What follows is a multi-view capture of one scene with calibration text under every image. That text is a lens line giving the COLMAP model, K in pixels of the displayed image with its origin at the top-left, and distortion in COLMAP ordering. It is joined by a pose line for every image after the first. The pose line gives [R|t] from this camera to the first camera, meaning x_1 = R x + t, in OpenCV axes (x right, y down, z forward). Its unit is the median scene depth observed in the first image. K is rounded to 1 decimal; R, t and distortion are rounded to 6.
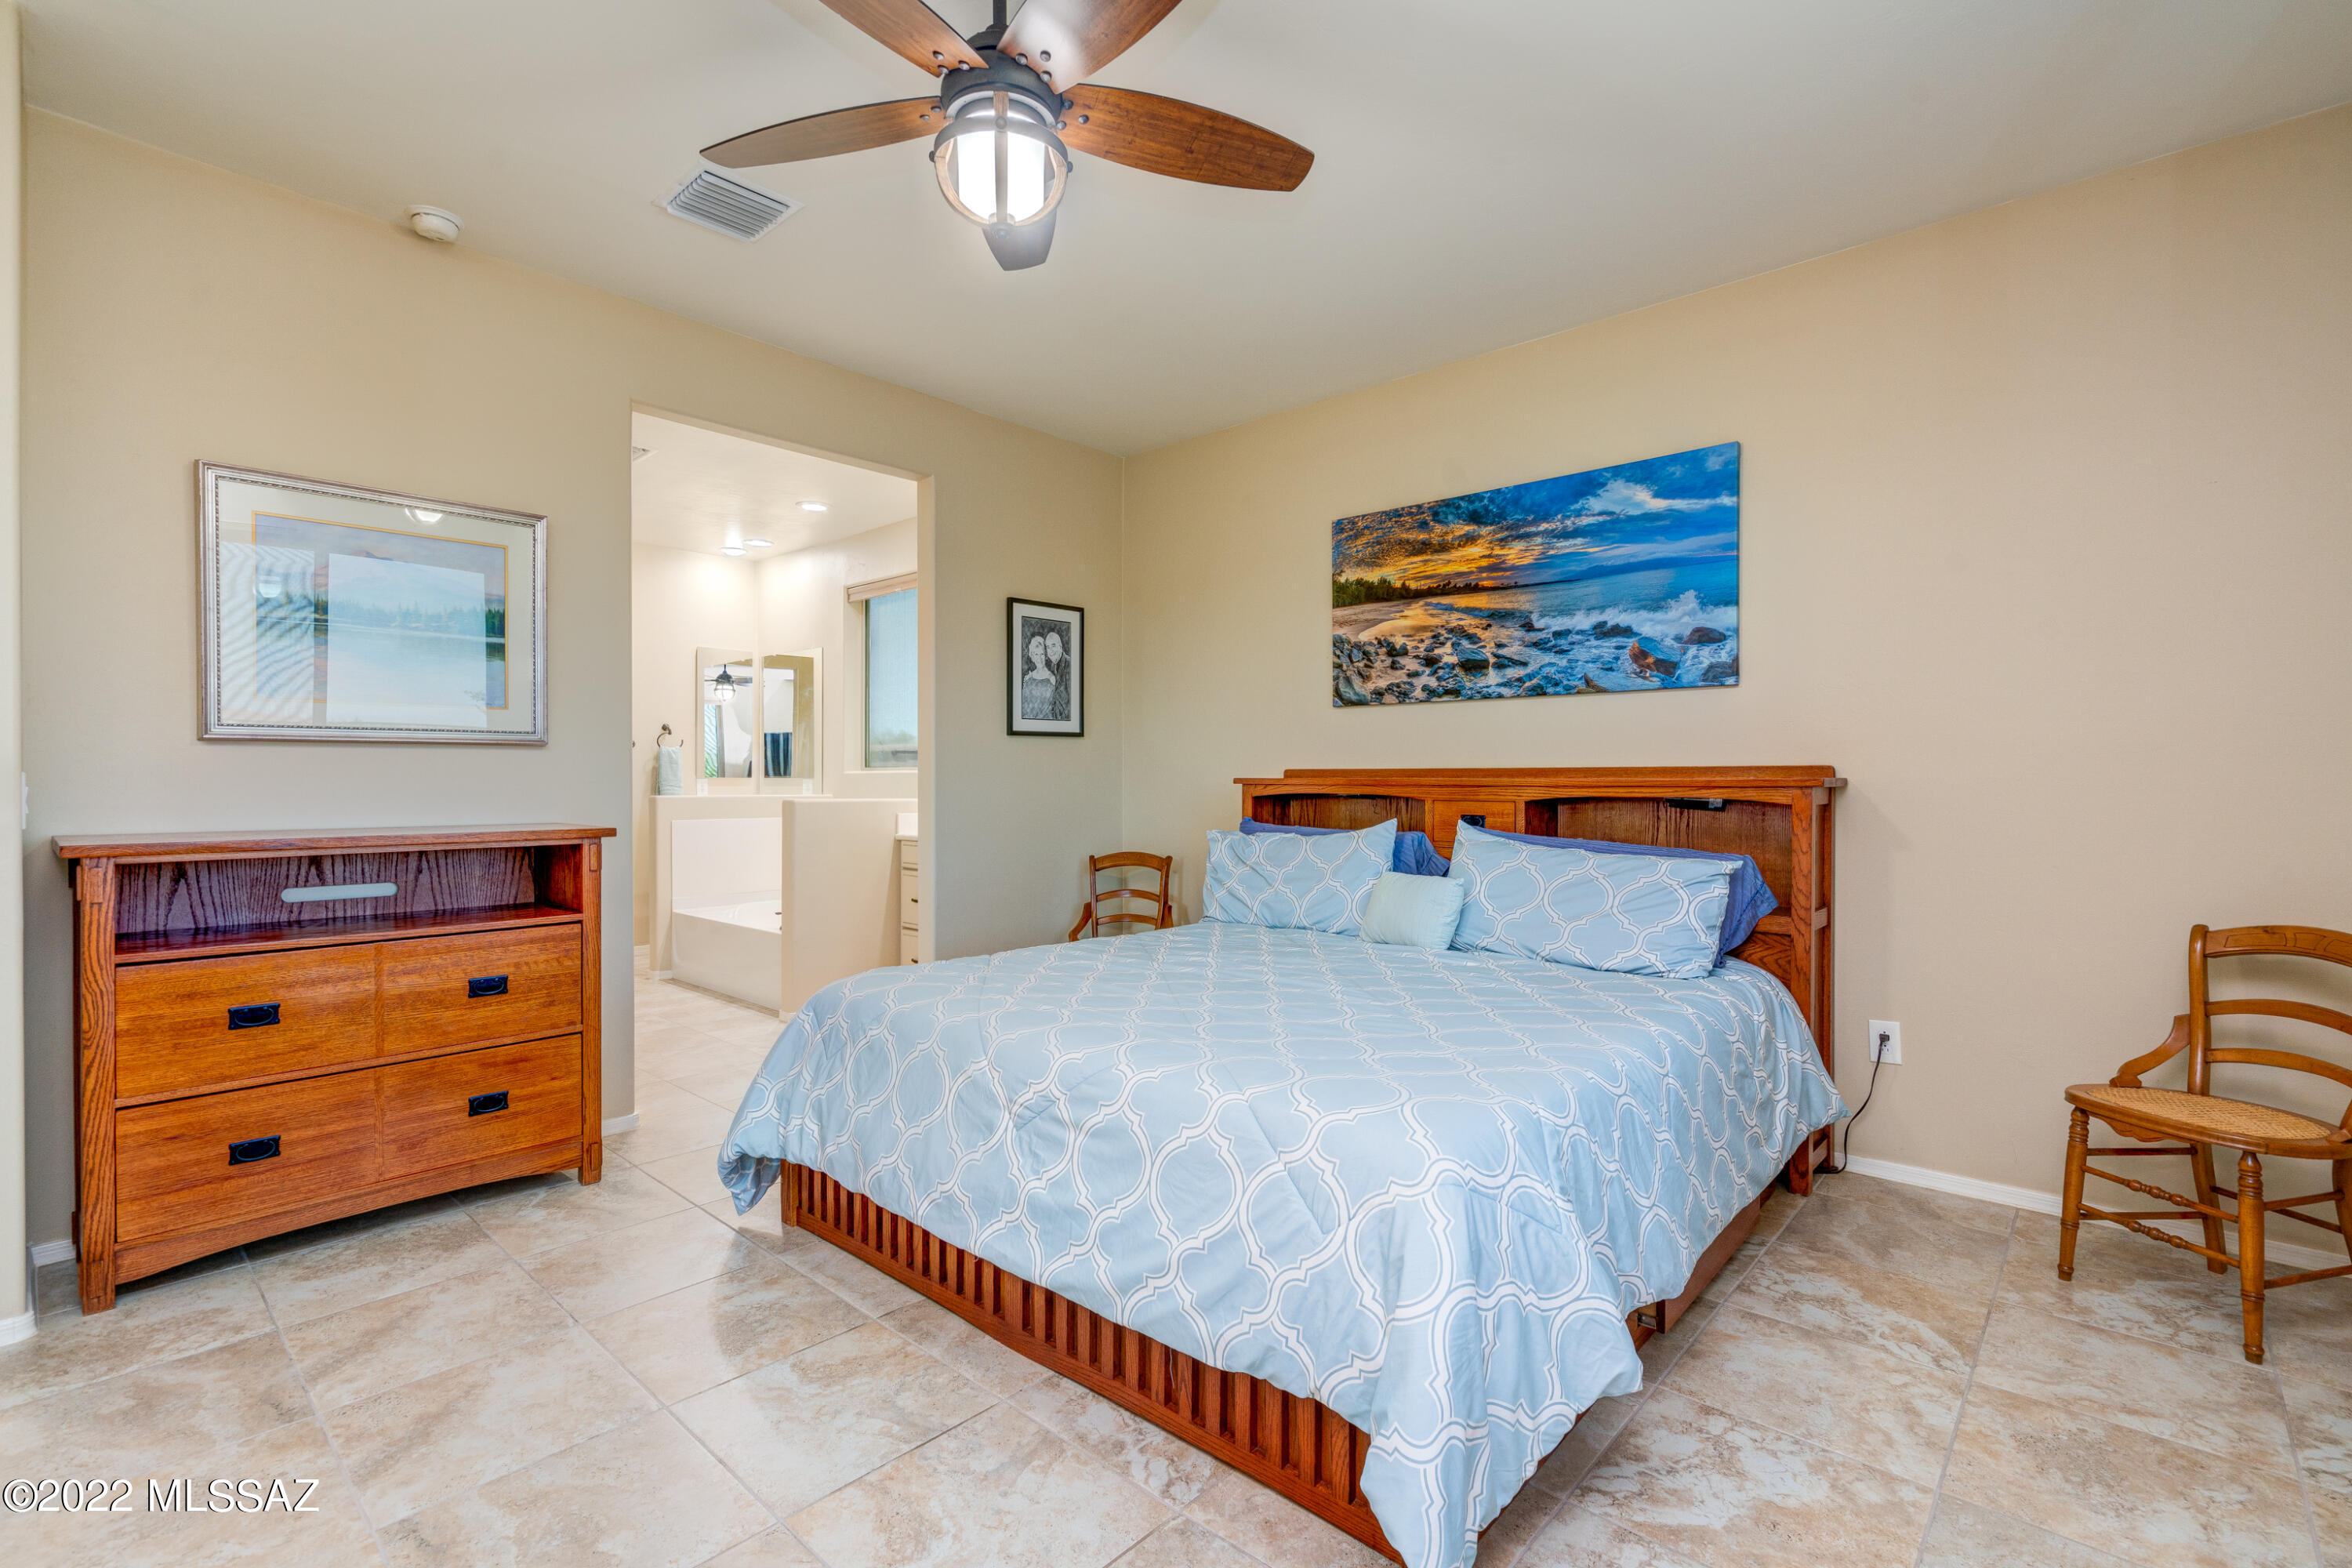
lens RADIAL K [[1080.3, 0, 1171.2], [0, 1080.3, 783.9], [0, 0, 1]] dist [-0.012266, 0.000029]
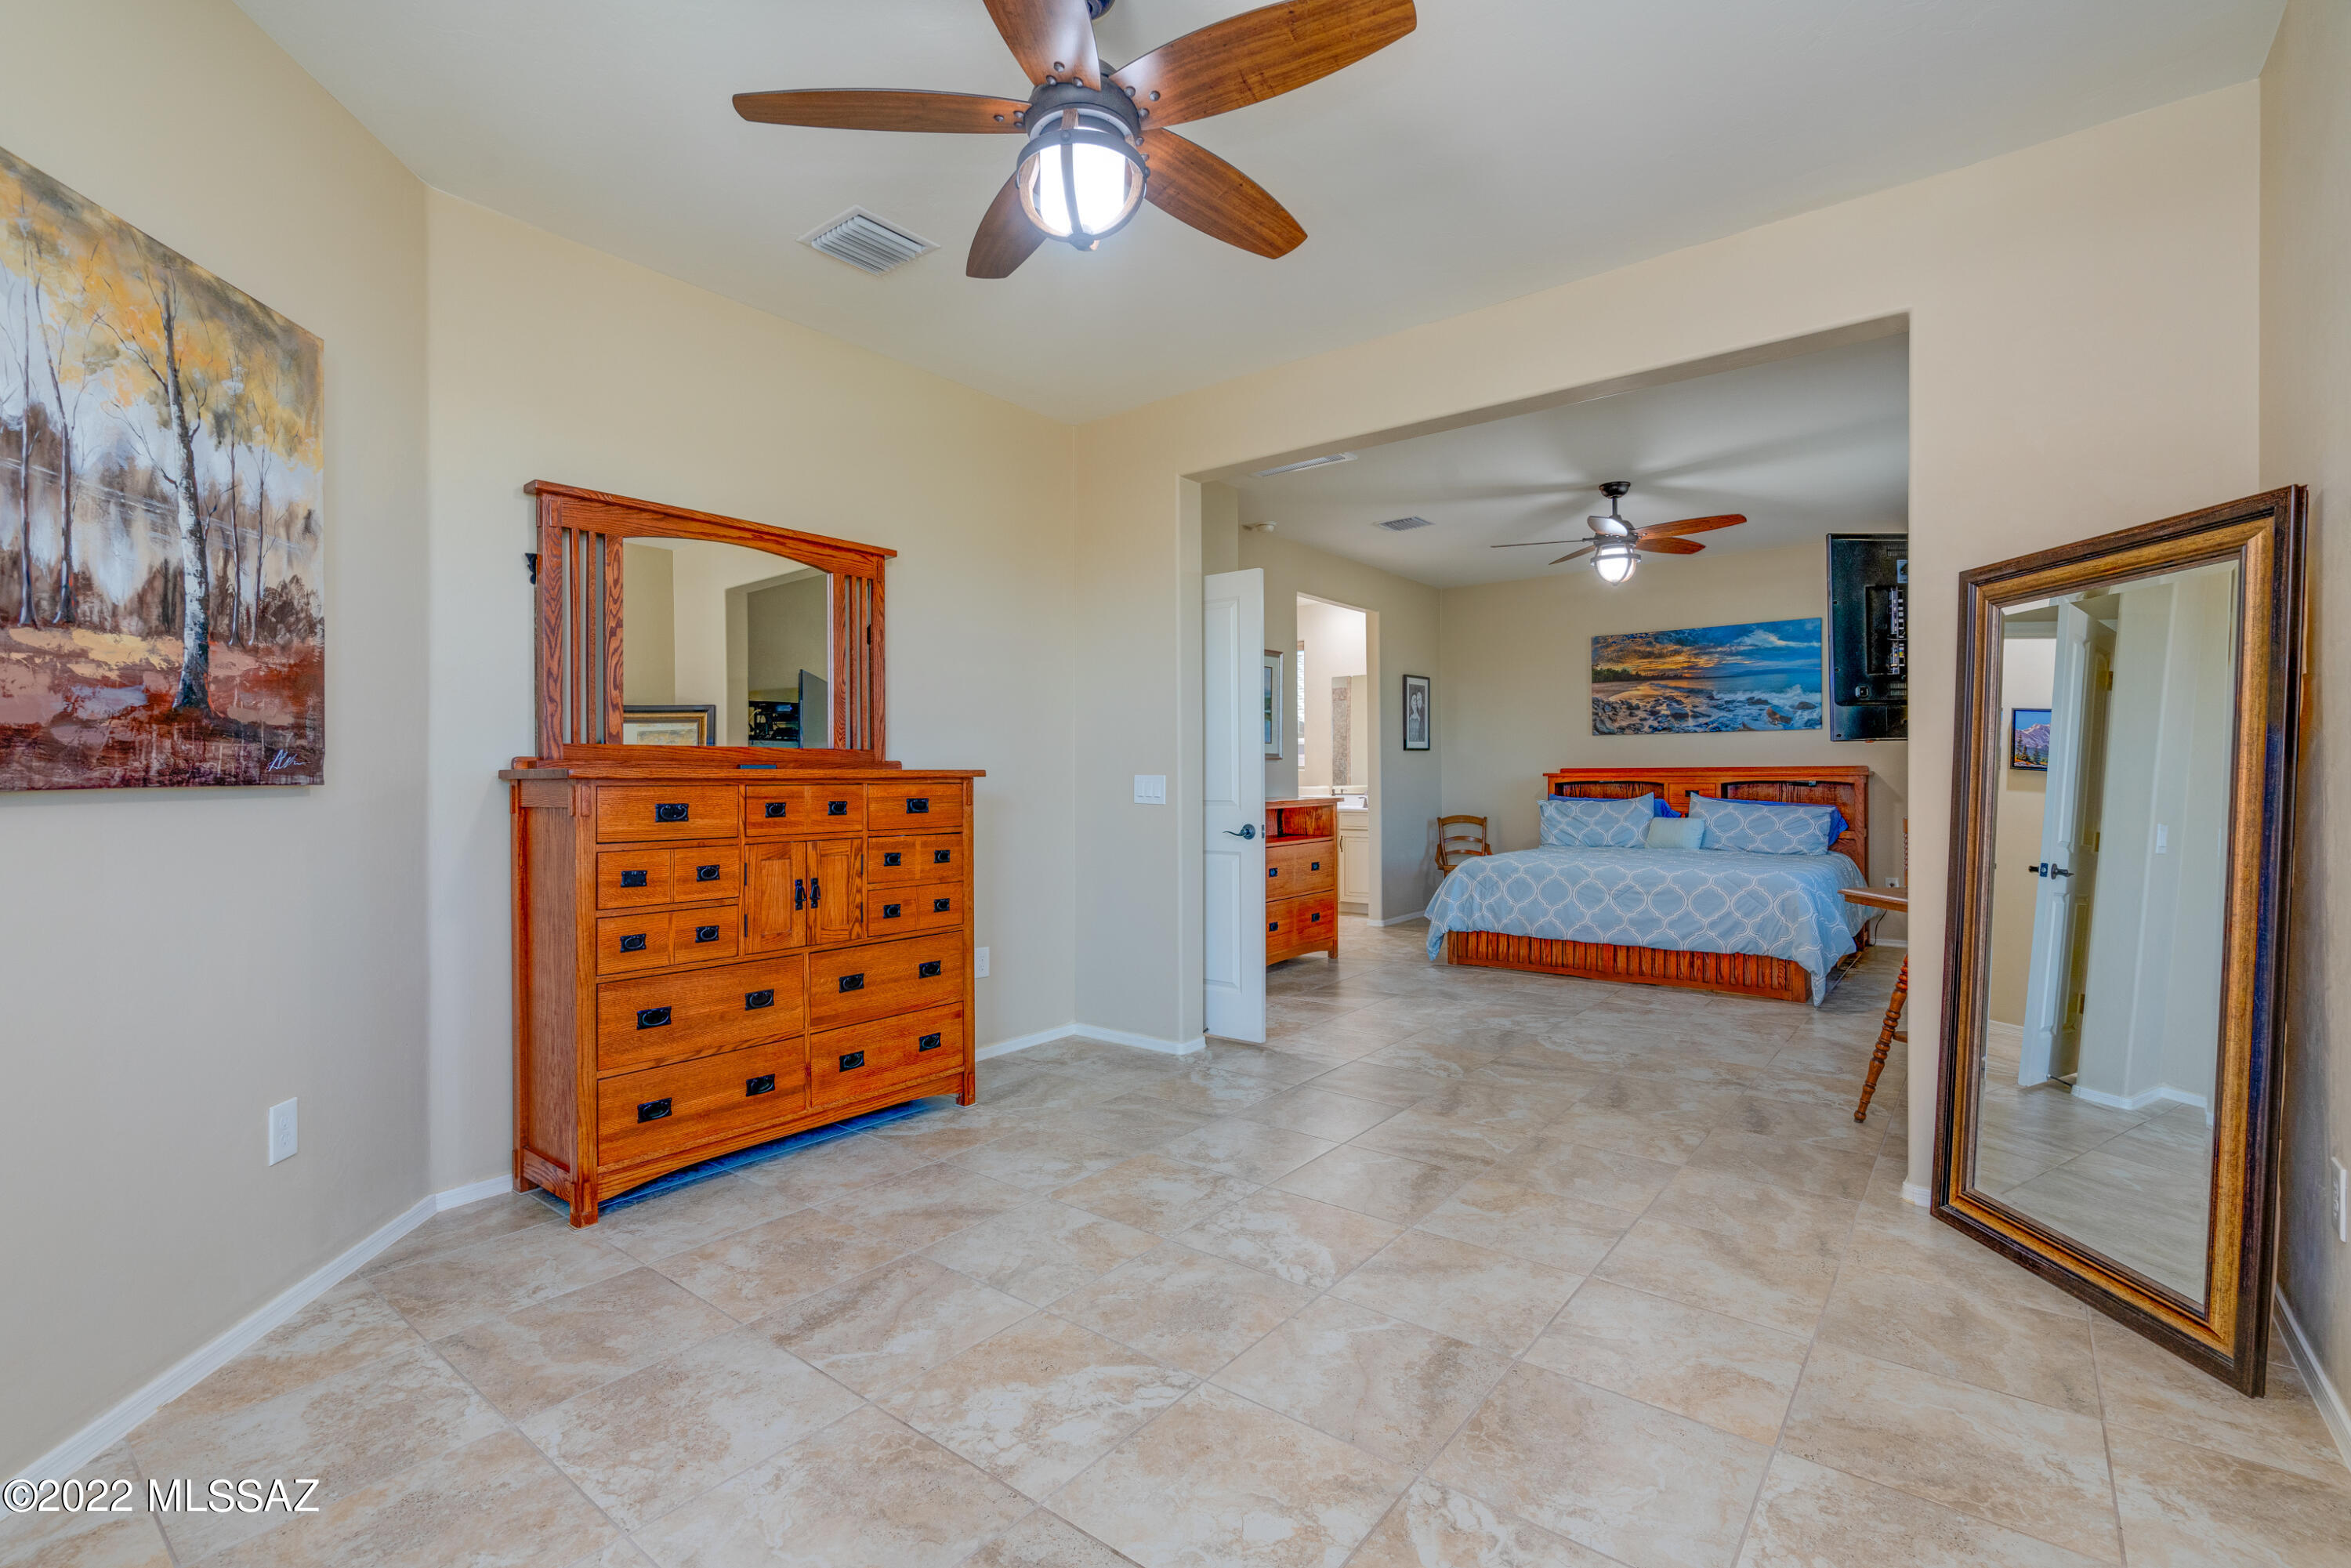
lens RADIAL K [[1076.6, 0, 1160.7], [0, 1076.6, 780.1], [0, 0, 1]] dist [-0.001843, -0.000644]
pose [[0.997453, -0.006196, 0.071050, -0.843755], [0.006382, 0.999977, -0.002388, 0.007925], [-0.071034, 0.002835, 0.997470, -0.944663]]
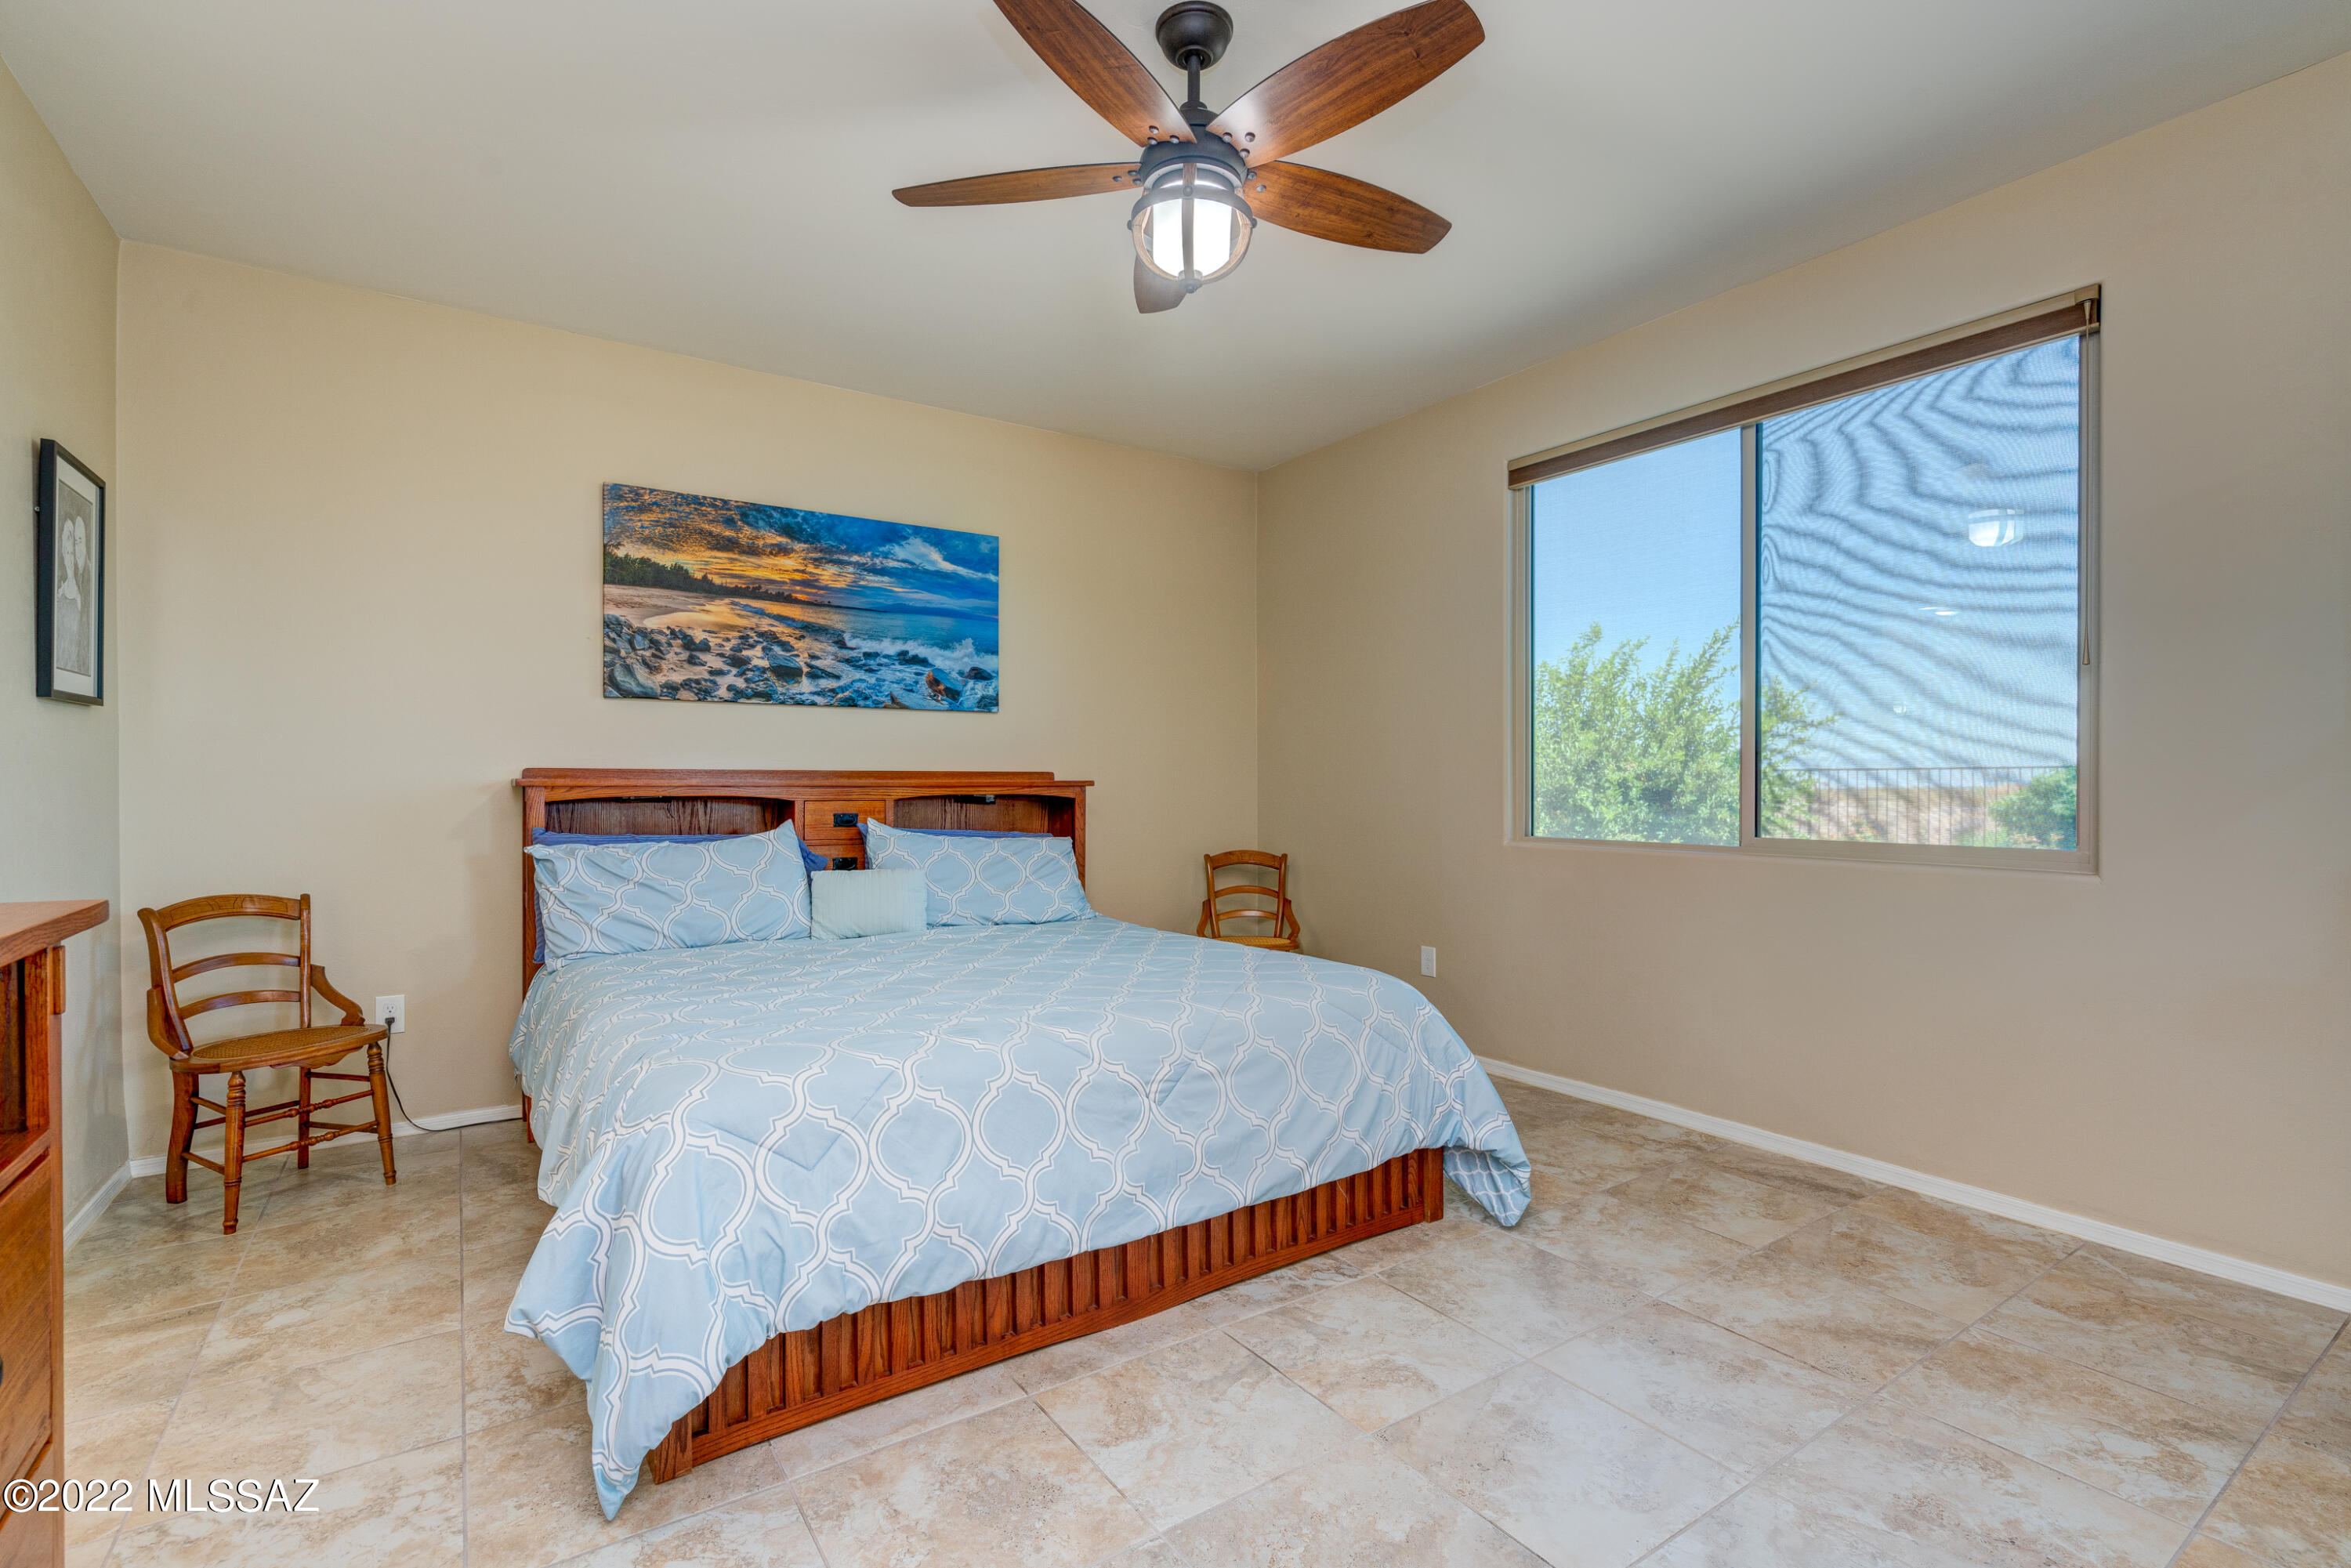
lens RADIAL K [[1076.6, 0, 1160.7], [0, 1076.6, 780.1], [0, 0, 1]] dist [-0.001843, -0.000644]
pose [[0.223601, -0.001219, 0.974680, -0.676304], [0.001876, 0.999998, 0.000820, -0.005024], [-0.974679, 0.001645, 0.223603, 0.424091]]
